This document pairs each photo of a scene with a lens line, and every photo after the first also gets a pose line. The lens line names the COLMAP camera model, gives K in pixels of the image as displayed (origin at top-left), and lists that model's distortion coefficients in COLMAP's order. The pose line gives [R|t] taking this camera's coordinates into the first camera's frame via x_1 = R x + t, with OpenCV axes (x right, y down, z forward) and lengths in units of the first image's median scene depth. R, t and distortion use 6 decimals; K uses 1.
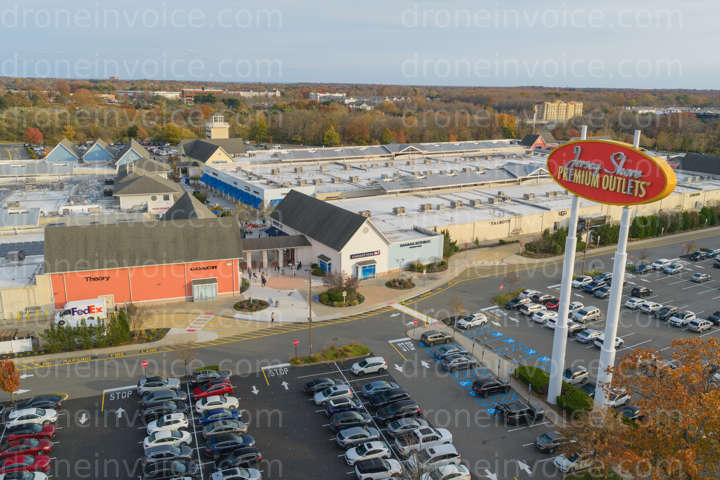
lens RADIAL K [[594.2, 0, 360.0], [0, 594.2, 240.0], [0, 0, 1]] dist [0.012367, 0.002886]
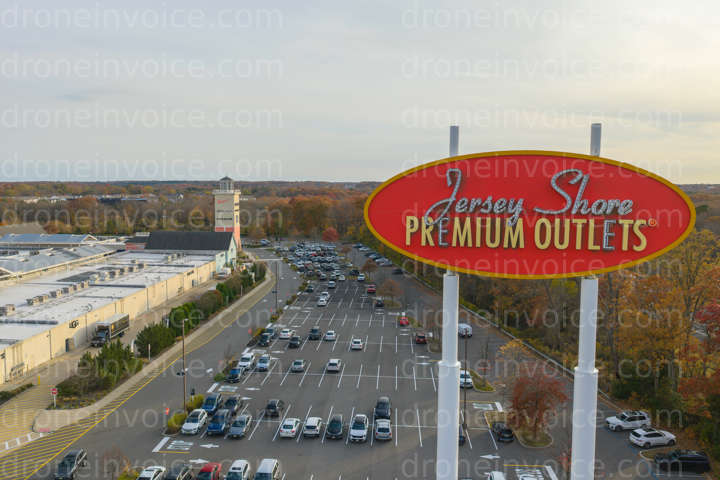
lens RADIAL K [[594.2, 0, 360.0], [0, 594.2, 240.0], [0, 0, 1]] dist [0.012367, 0.002886]
pose [[0.568998, -0.097204, 0.816574, -0.031927], [0.220081, 0.974767, -0.037320, -0.059347], [-0.792342, 0.200947, 0.576033, 0.469104]]
